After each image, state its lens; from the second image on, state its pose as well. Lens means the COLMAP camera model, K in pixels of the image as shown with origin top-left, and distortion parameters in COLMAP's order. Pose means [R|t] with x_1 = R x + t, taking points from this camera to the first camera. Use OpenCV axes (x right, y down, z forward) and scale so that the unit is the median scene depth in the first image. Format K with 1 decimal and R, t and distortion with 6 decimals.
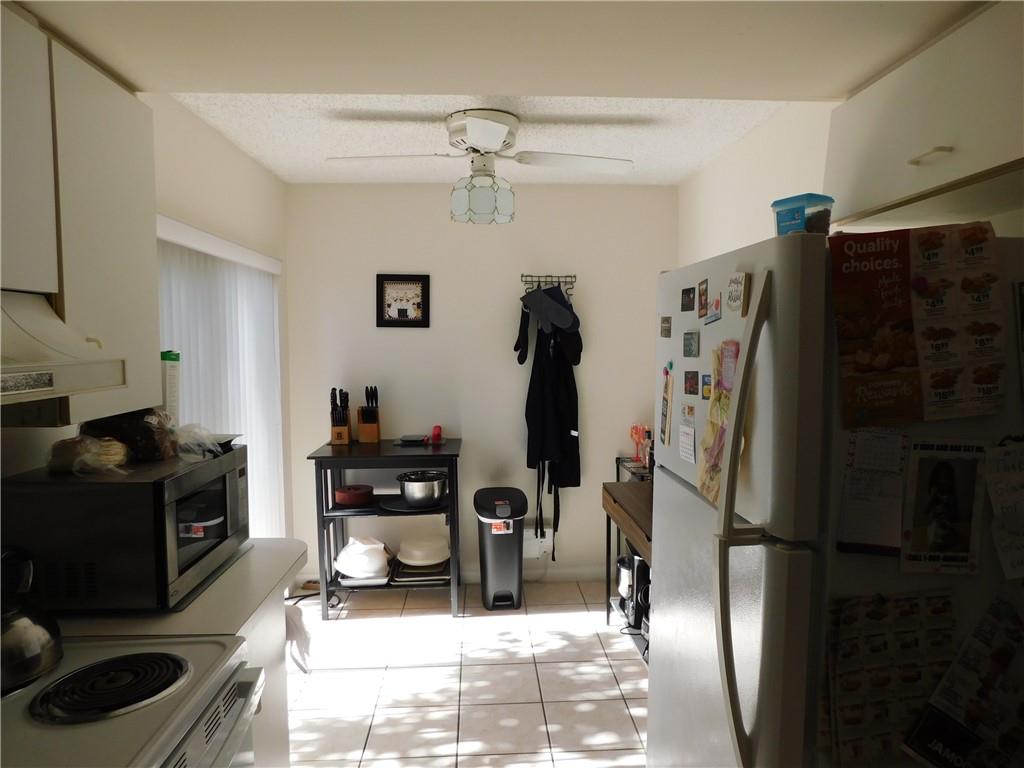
lens RADIAL K [[673.4, 0, 512.0], [0, 673.4, 384.0], [0, 0, 1]] dist [-0.073246, 0.058347]
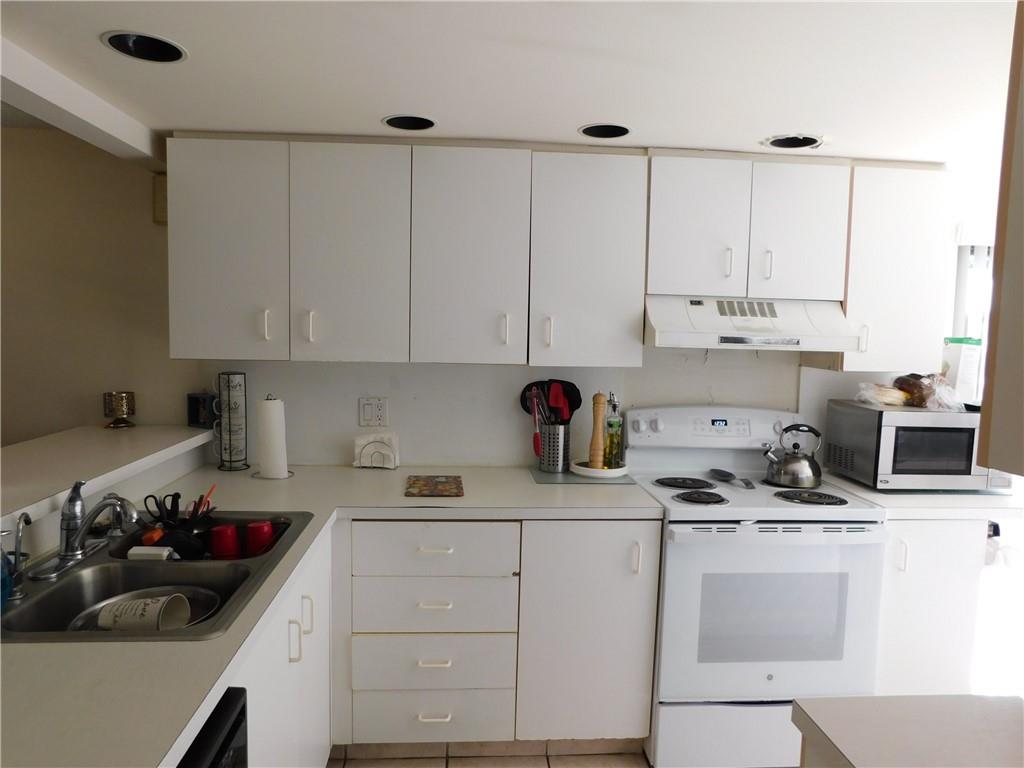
lens RADIAL K [[673.4, 0, 512.0], [0, 673.4, 384.0], [0, 0, 1]] dist [-0.073246, 0.058347]
pose [[0.017913, 0.093164, -0.995490, 1.143455], [-0.094872, 0.991315, 0.091066, 0.015812], [0.995328, 0.092813, 0.026596, 0.019820]]
